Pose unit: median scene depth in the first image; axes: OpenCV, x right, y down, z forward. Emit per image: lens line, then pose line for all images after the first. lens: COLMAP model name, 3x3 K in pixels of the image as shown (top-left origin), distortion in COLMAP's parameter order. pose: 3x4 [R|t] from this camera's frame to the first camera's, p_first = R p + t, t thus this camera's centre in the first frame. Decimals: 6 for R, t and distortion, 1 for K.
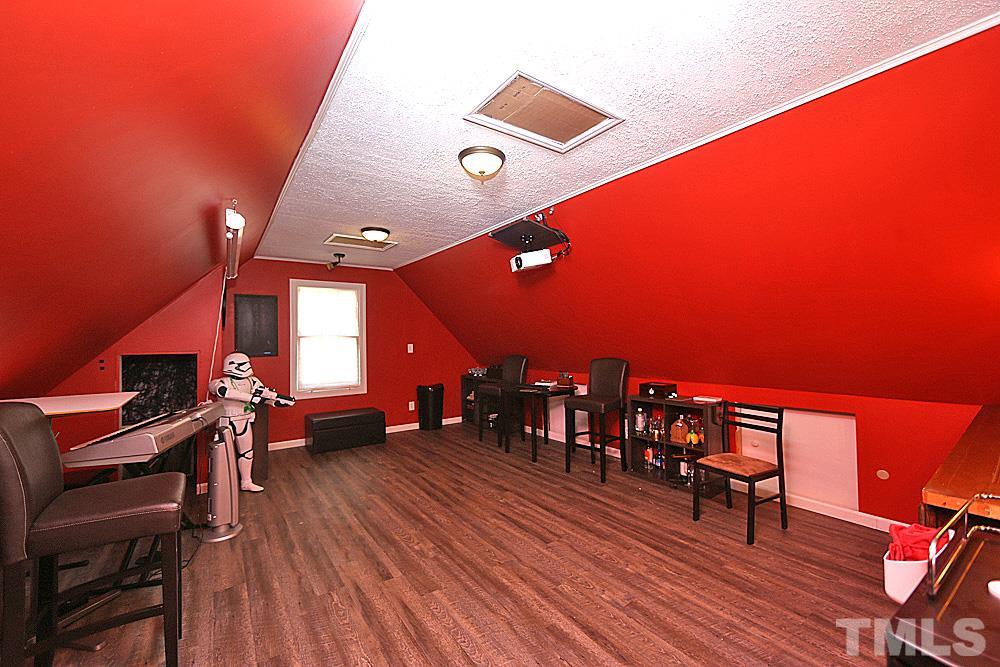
lens RADIAL K [[393.3, 0, 496.0], [0, 393.3, 331.9], [0, 0, 1]] dist [0.000512, 0.000149]
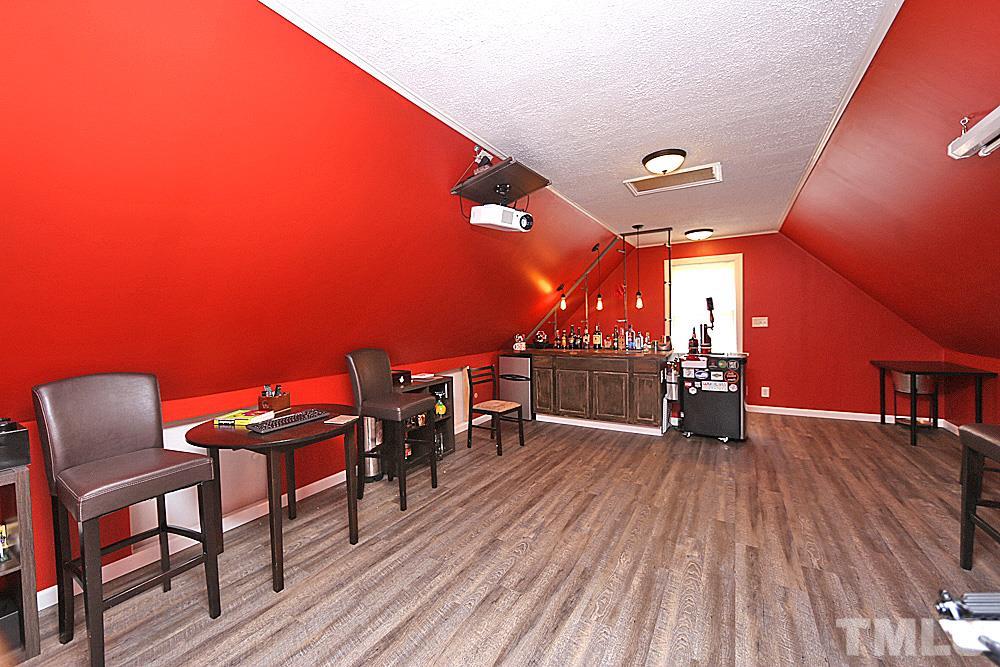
lens RADIAL K [[393.3, 0, 496.0], [0, 393.3, 331.9], [0, 0, 1]] dist [0.000512, 0.000149]
pose [[-0.391784, -0.001830, 0.920055, -0.724491], [0.004743, 0.999981, 0.004009, 0.048097], [-0.920045, 0.005935, -0.391768, 1.528545]]
